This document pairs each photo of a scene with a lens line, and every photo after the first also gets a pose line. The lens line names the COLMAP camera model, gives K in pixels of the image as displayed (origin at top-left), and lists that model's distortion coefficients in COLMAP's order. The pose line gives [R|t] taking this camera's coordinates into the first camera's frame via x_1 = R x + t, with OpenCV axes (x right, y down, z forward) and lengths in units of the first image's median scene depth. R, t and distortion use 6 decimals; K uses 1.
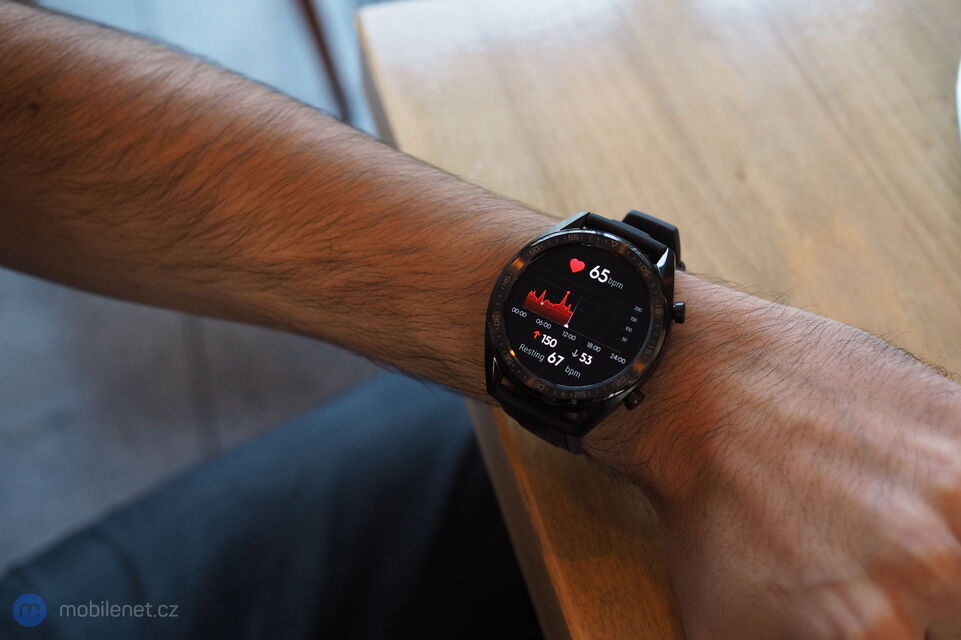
lens RADIAL K [[1512.2, 0, 481.0], [0, 1512.2, 299.1], [0, 0, 1]] dist [-0.093865, 0.016766]
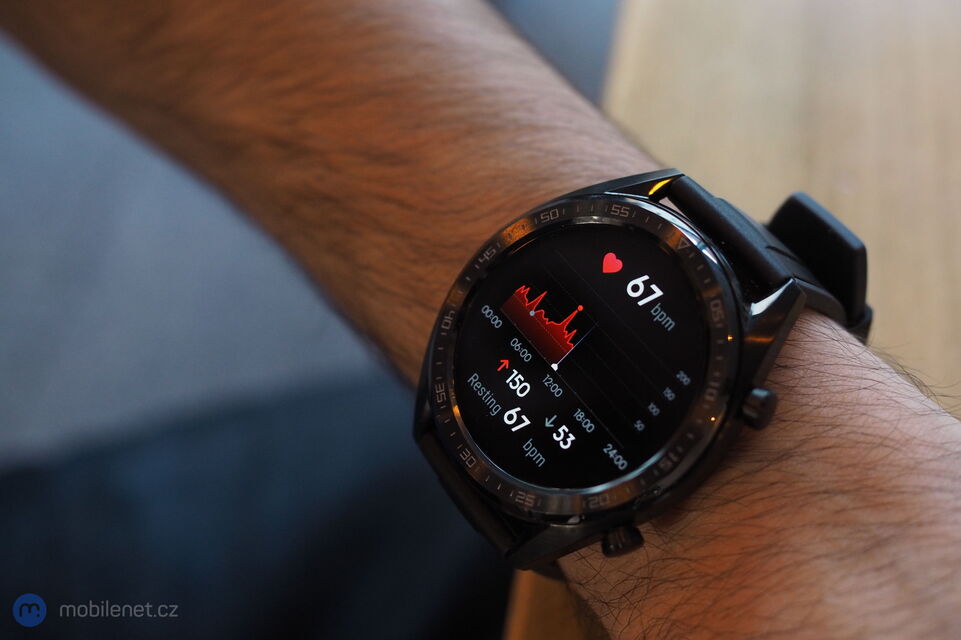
lens RADIAL K [[1512.2, 0, 481.0], [0, 1512.2, 299.1], [0, 0, 1]] dist [-0.093865, 0.016766]
pose [[0.890220, 0.281151, -0.358416, 0.218769], [-0.246619, 0.958989, 0.139713, -0.073987], [0.382997, -0.035983, 0.923048, 0.491847]]
